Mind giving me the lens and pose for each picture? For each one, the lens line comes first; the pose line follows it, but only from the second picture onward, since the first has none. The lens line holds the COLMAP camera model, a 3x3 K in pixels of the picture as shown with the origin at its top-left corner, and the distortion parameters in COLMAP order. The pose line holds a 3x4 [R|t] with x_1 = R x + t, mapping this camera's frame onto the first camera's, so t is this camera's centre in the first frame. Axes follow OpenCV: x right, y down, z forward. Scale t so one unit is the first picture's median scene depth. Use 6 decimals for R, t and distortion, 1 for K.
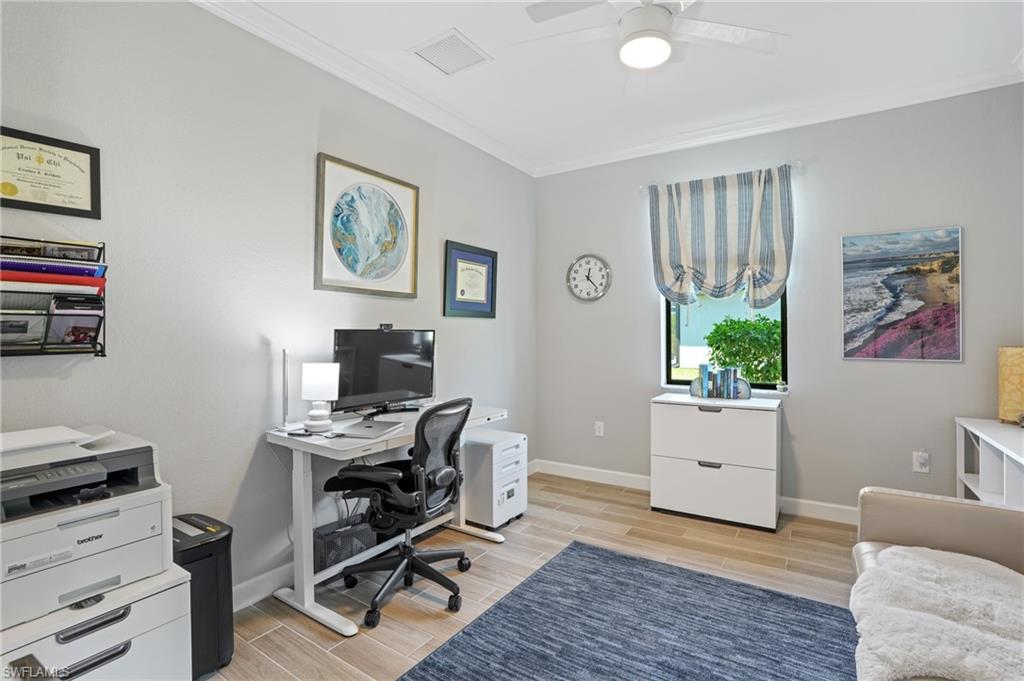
lens RADIAL K [[475.0, 0, 512.0], [0, 475.0, 340.5], [0, 0, 1]] dist [-0.069785, 0.025714]
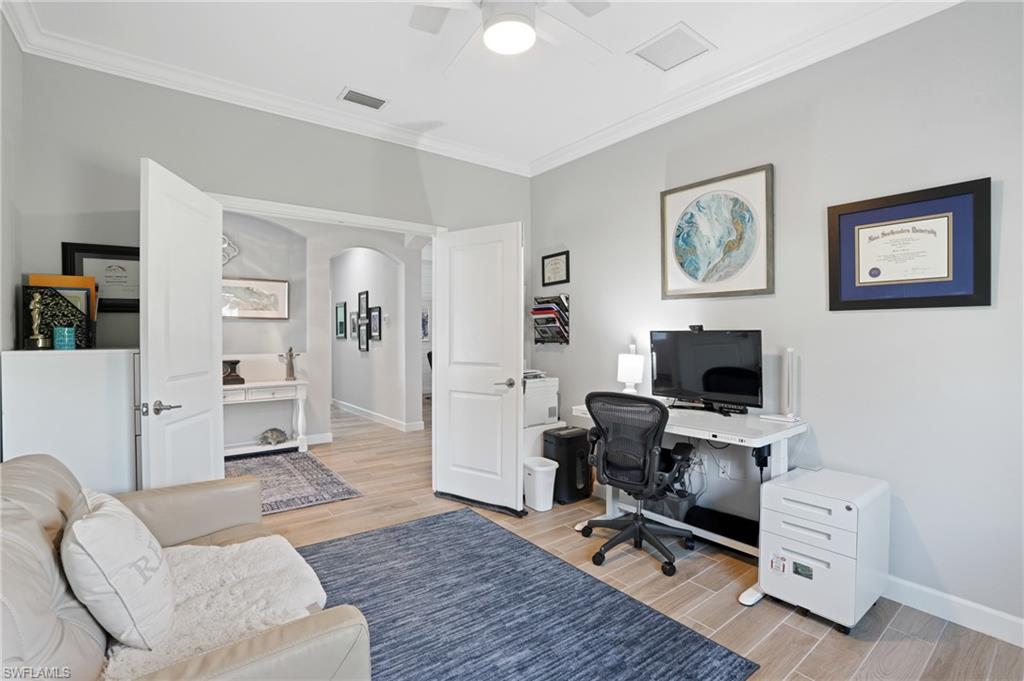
lens RADIAL K [[475.0, 0, 512.0], [0, 475.0, 340.5], [0, 0, 1]] dist [-0.069785, 0.025714]
pose [[-0.323392, 0.031707, -0.945734, 0.859666], [0.002183, 0.999461, 0.032762, -0.036125], [0.946262, 0.008530, -0.323287, 0.931302]]
